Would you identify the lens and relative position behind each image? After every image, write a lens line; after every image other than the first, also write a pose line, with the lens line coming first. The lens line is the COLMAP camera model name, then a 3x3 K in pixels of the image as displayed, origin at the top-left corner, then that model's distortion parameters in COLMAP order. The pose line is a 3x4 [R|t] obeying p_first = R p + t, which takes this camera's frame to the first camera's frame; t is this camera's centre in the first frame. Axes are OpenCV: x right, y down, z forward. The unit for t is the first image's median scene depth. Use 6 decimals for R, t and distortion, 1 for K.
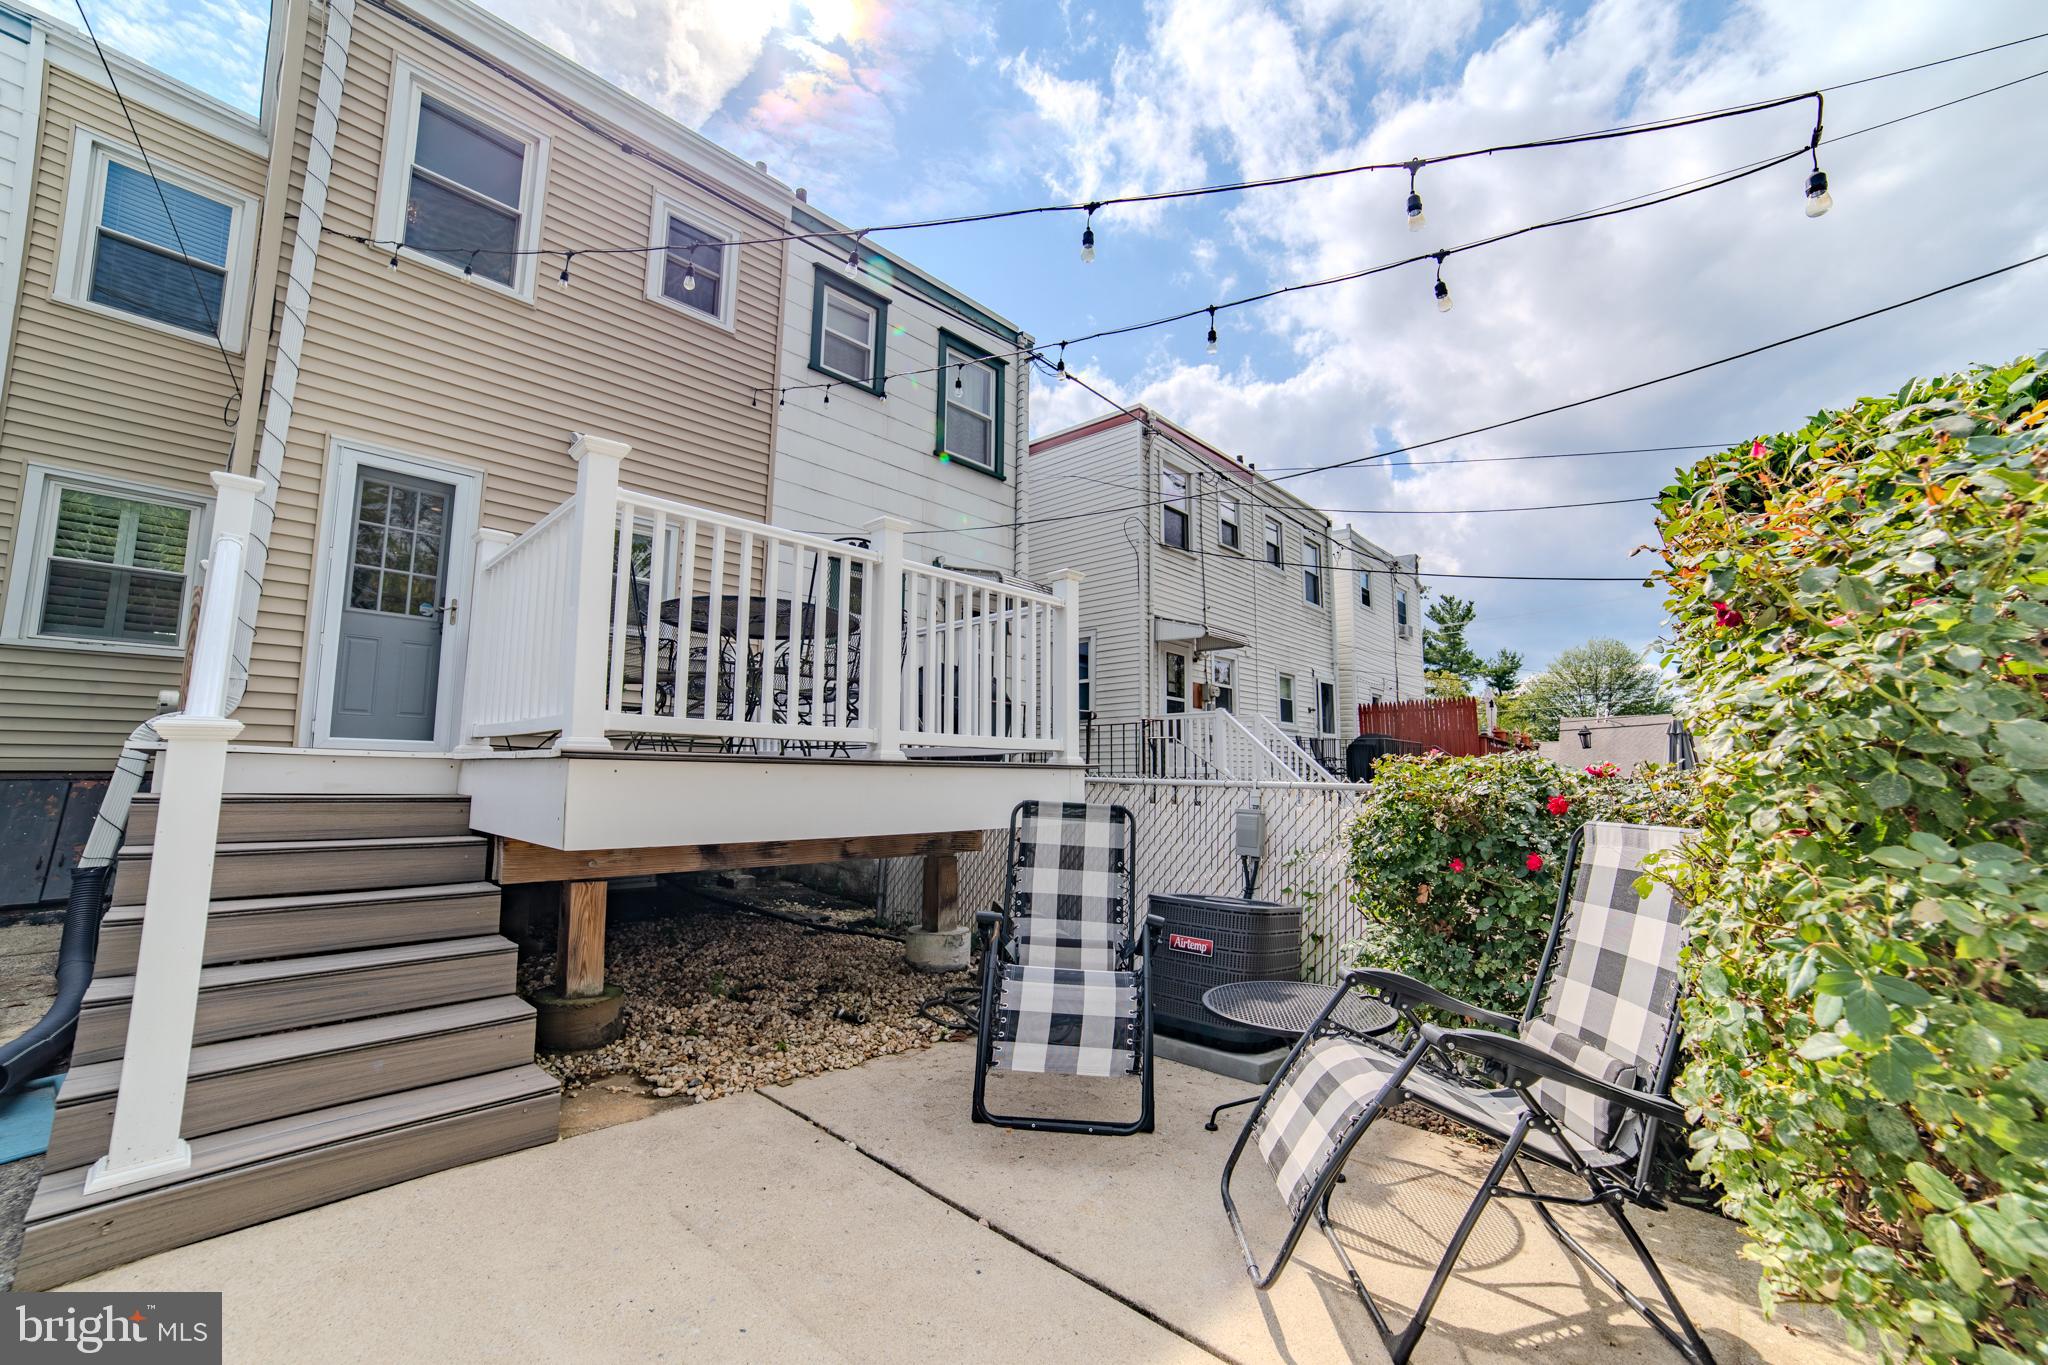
lens RADIAL K [[814.6, 0, 1027.6], [0, 814.6, 683.5], [0, 0, 1]] dist [0.001115, 0.000479]
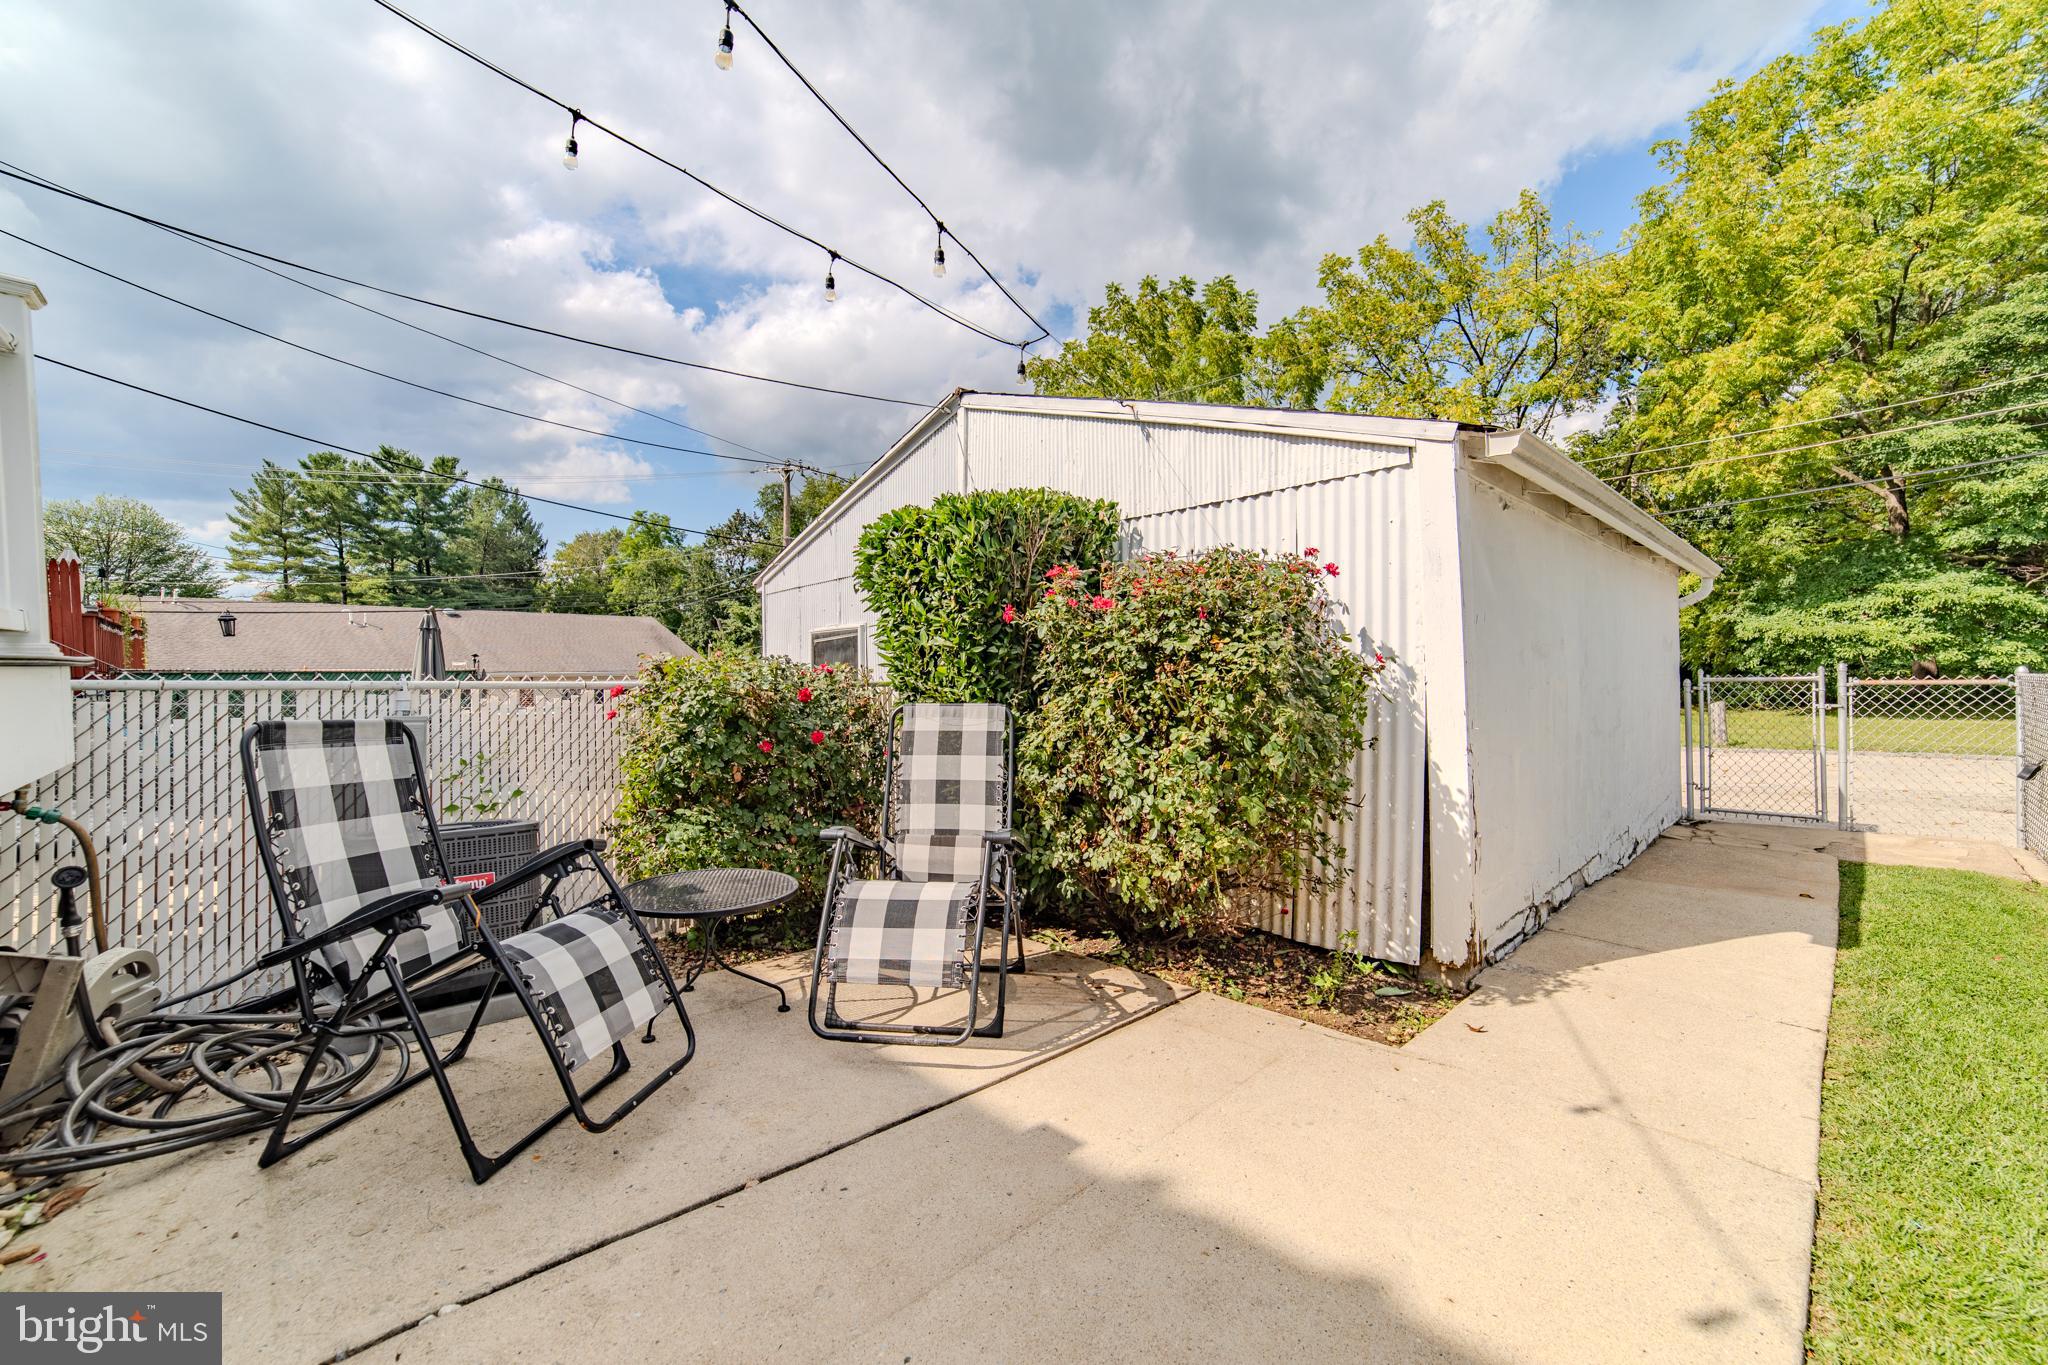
lens RADIAL K [[814.6, 0, 1015.0], [0, 814.6, 672.7], [0, 0, 1]] dist [0.001115, 0.000479]
pose [[0.109424, -0.010593, 0.993939, -0.396562], [-0.110525, 0.993613, 0.022757, 0.026597], [-0.987831, -0.112345, 0.107554, 0.303561]]
